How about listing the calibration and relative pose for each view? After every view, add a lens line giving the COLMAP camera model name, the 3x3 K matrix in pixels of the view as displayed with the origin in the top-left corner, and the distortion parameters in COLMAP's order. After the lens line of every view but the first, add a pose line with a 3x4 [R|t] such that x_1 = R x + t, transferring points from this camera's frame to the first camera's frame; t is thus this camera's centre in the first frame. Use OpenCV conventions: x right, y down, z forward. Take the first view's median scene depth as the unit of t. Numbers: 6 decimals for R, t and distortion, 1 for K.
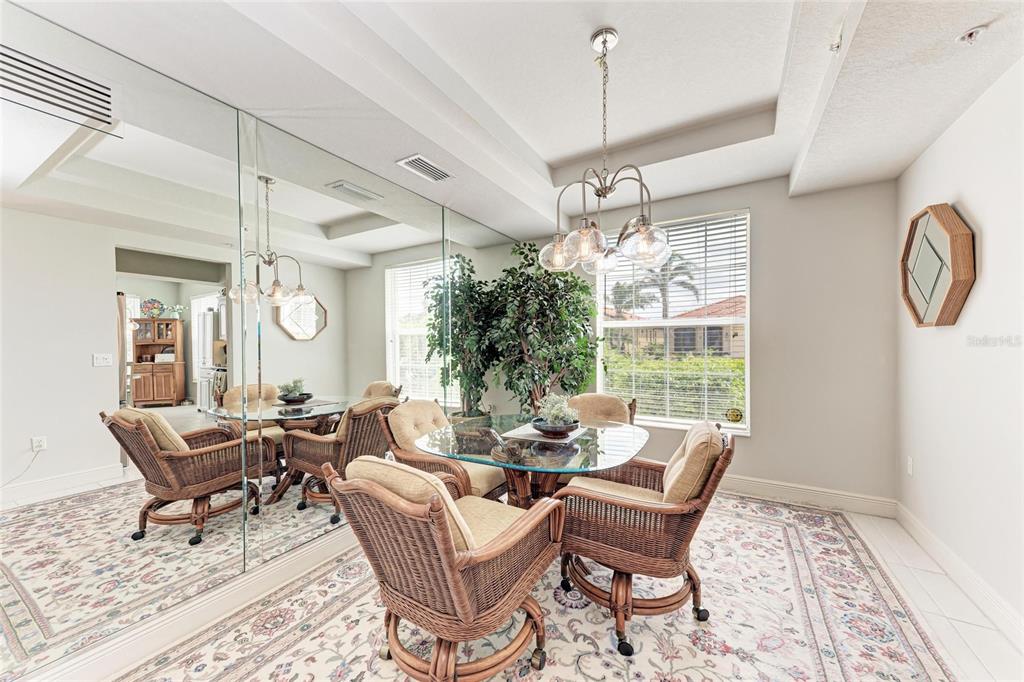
lens RADIAL K [[373.7, 0, 514.3], [0, 373.7, 341.8], [0, 0, 1]] dist [0.013064, -0.001035]
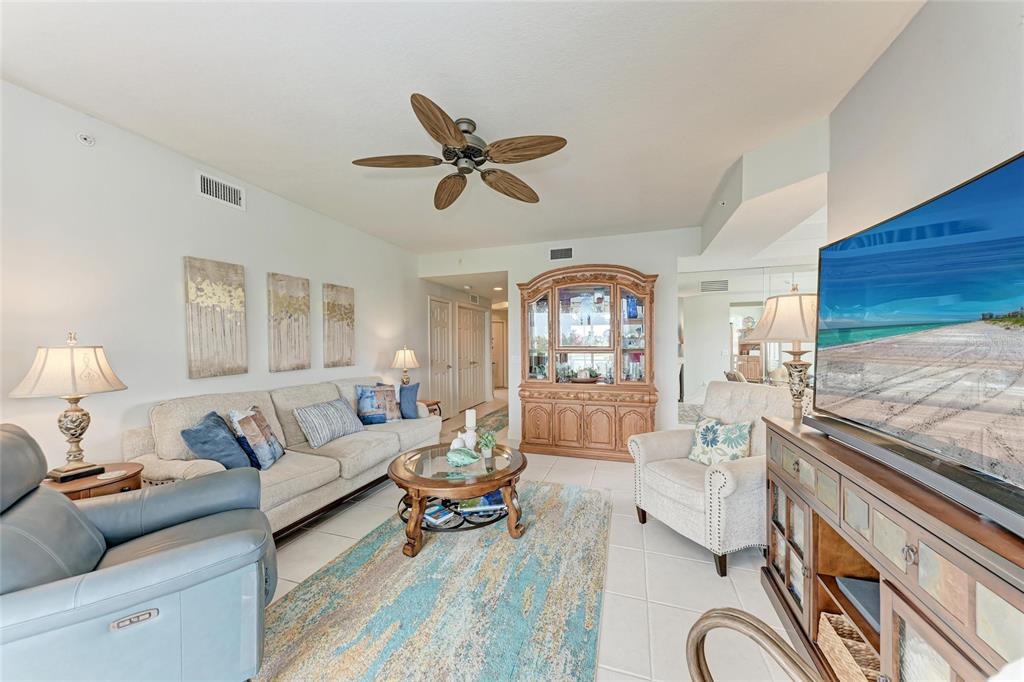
lens RADIAL K [[347.1, 0, 517.0], [0, 347.1, 346.9], [0, 0, 1]] dist [0.010709, -0.001899]
pose [[0.205848, 0.020438, -0.978370, 0.321692], [-0.003148, 0.999791, 0.020223, -0.009733], [0.978579, -0.001083, 0.205869, -0.297681]]
